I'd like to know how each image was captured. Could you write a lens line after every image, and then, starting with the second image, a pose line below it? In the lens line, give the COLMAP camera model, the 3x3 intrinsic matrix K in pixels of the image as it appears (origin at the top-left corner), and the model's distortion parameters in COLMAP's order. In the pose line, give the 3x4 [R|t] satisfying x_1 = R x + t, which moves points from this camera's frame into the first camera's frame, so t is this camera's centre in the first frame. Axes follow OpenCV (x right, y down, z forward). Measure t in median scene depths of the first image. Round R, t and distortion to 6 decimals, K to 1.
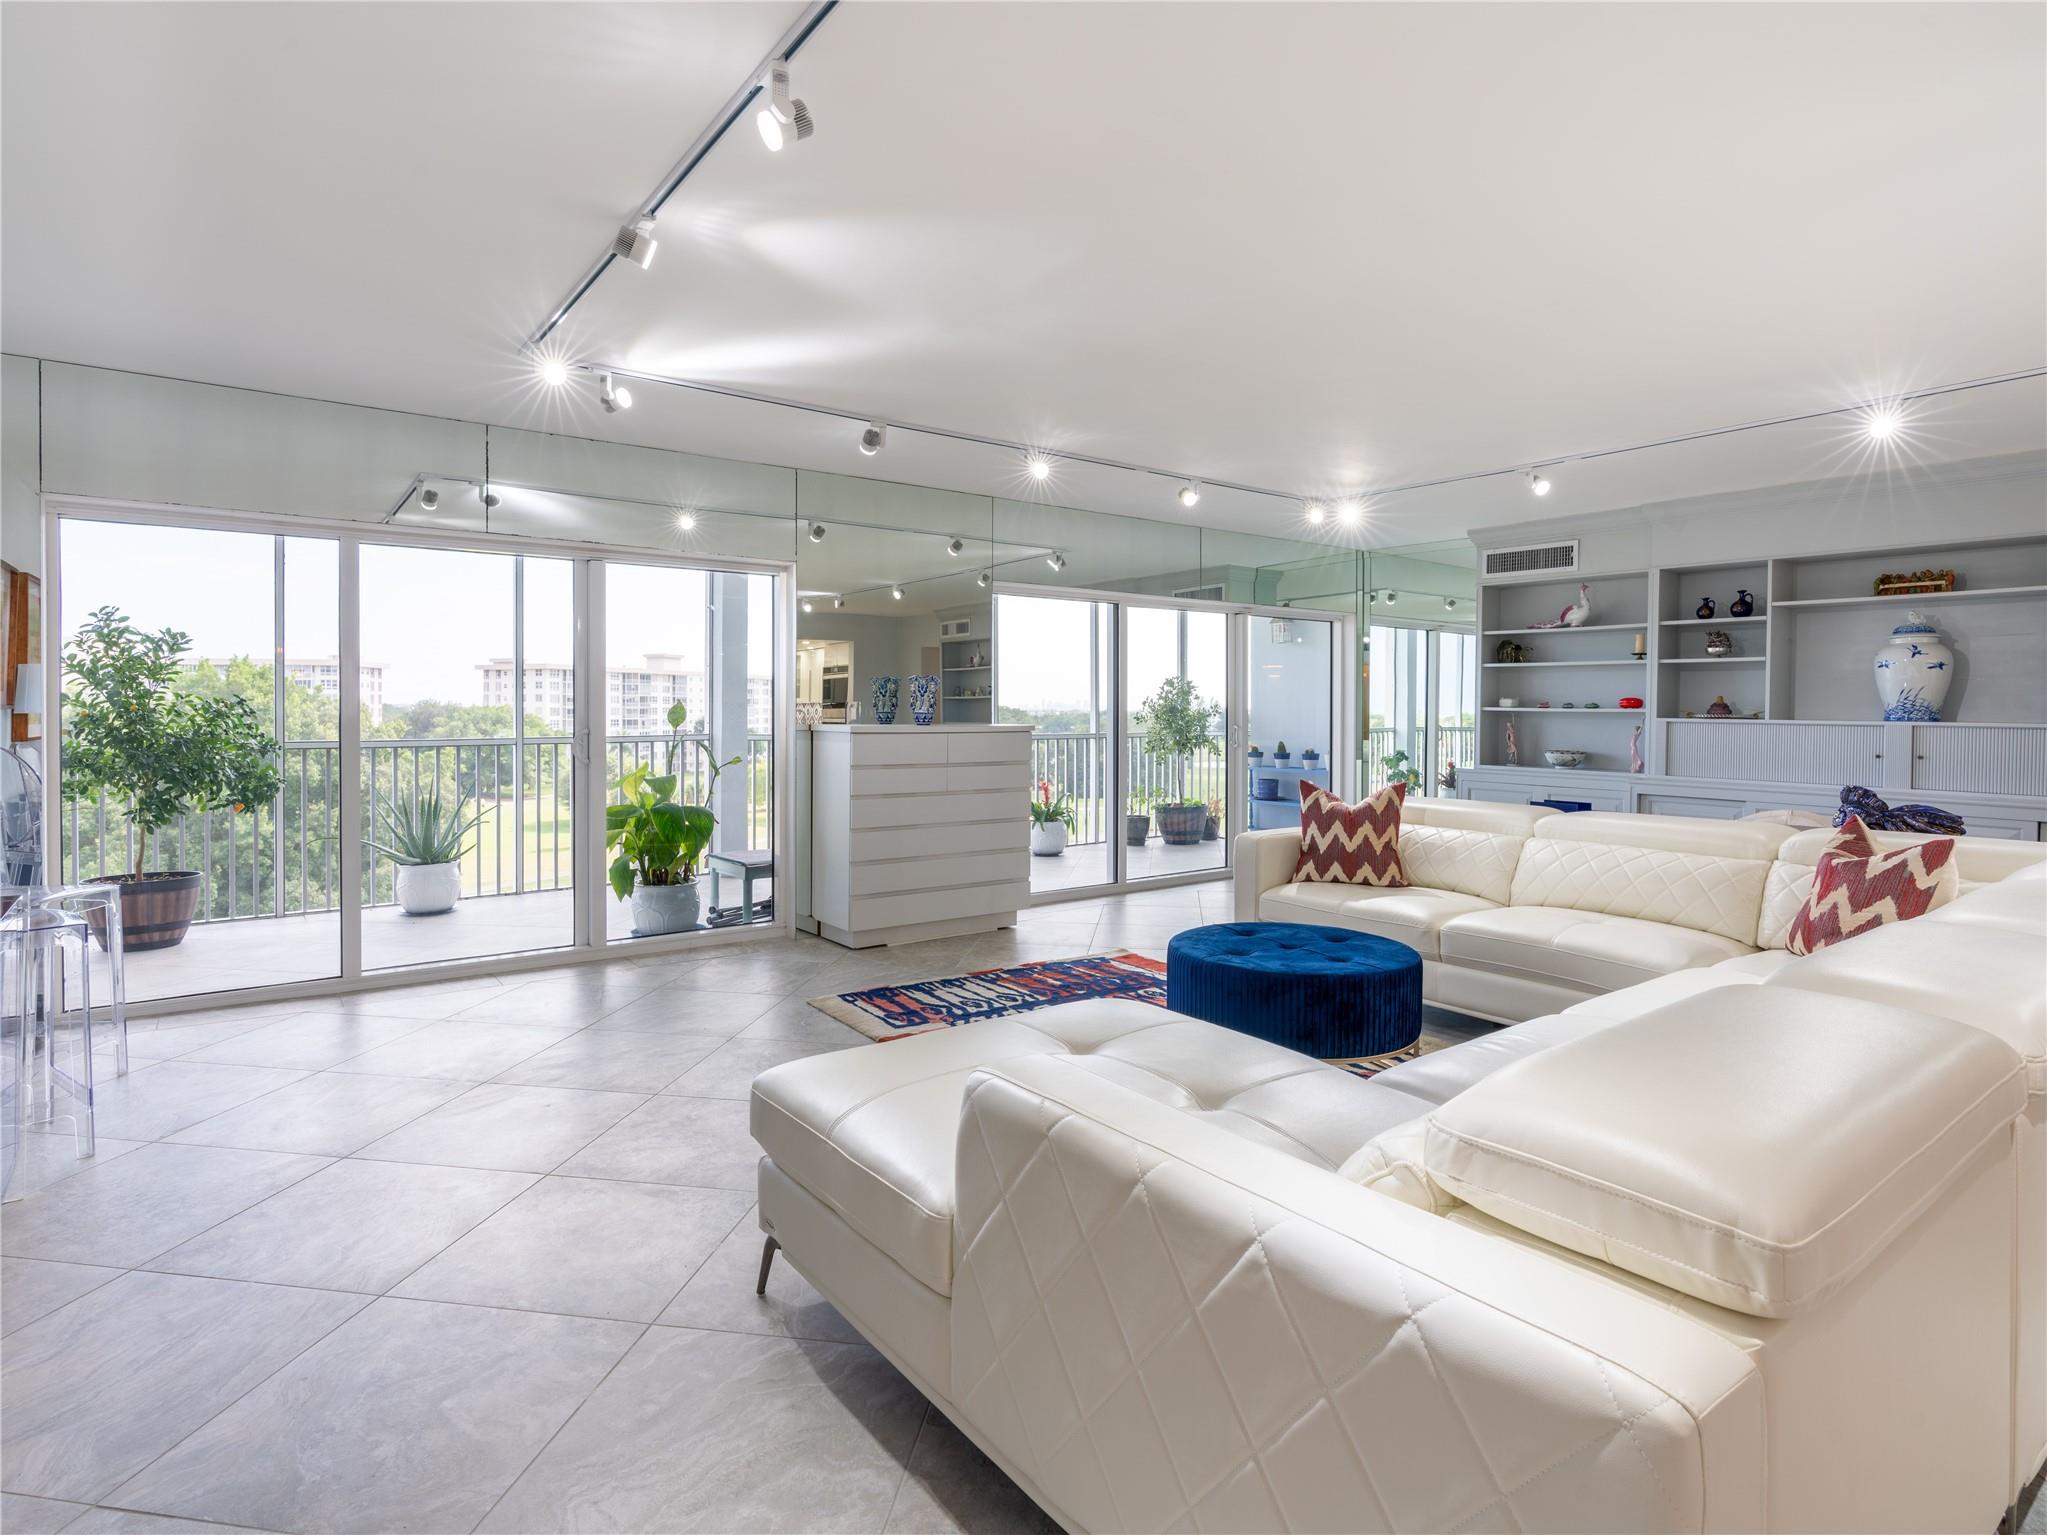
lens RADIAL K [[1078.1, 0, 1056.0], [0, 1078.1, 730.1], [0, 0, 1]] dist [-0.004332, -0.000096]
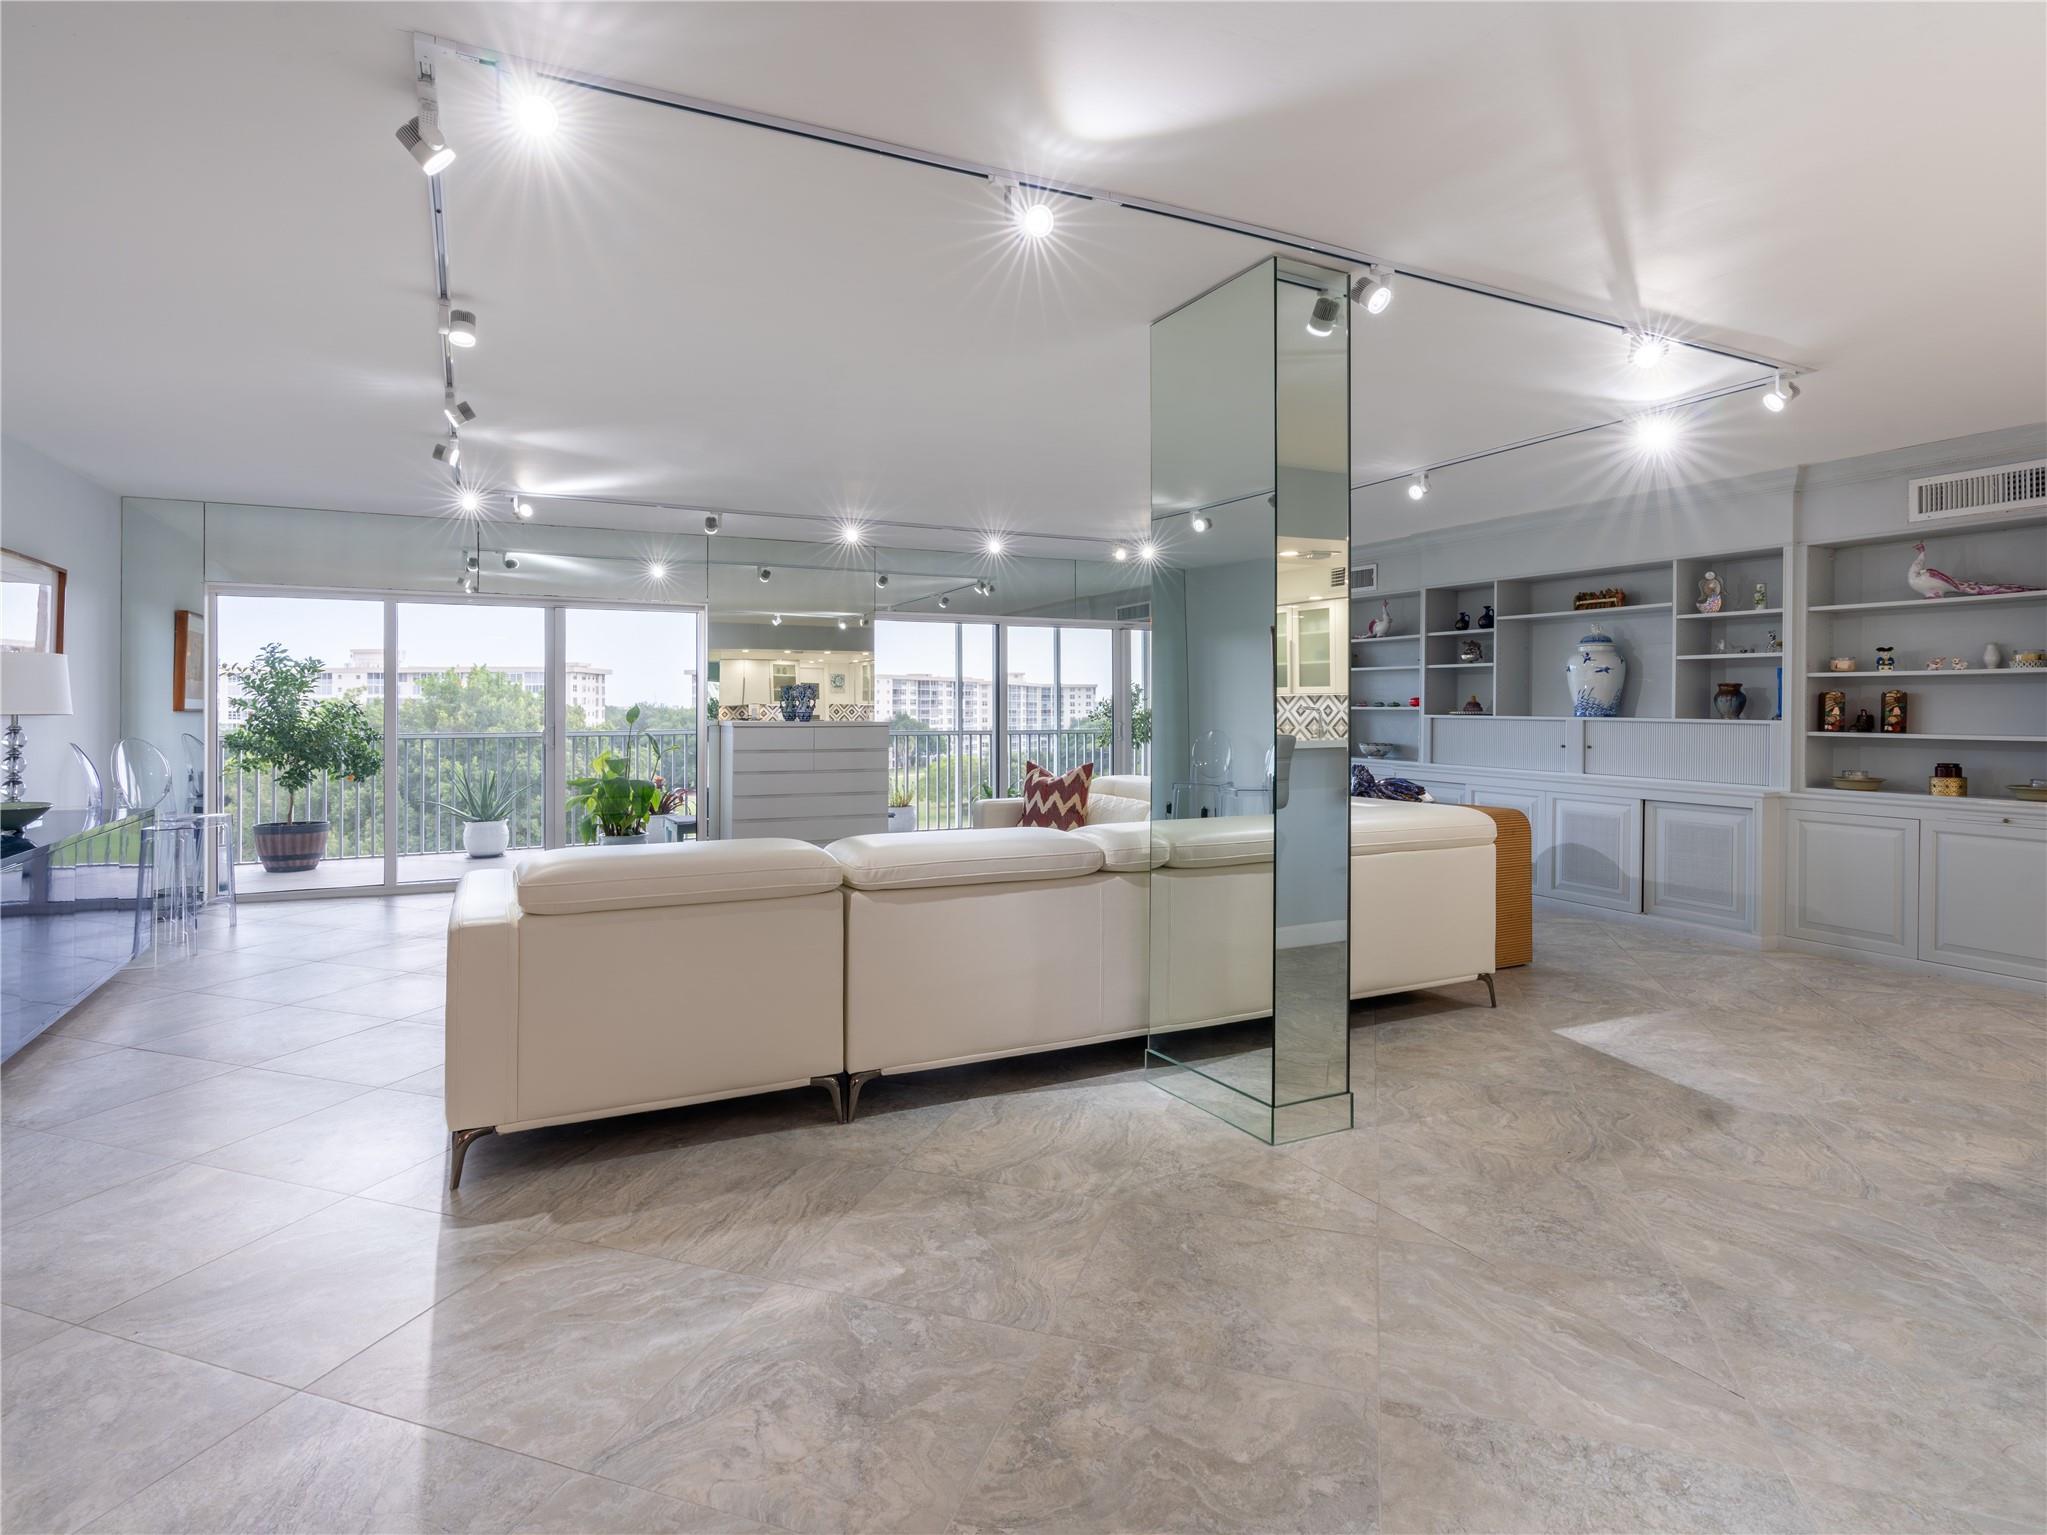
lens RADIAL K [[1078.1, 0, 1056.0], [0, 1078.1, 730.1], [0, 0, 1]] dist [-0.004332, -0.000096]
pose [[0.985445, -0.000431, -0.169992, 0.403939], [0.000443, 1.000000, 0.000030, 0.006124], [0.169992, -0.000104, 0.985445, -0.263696]]
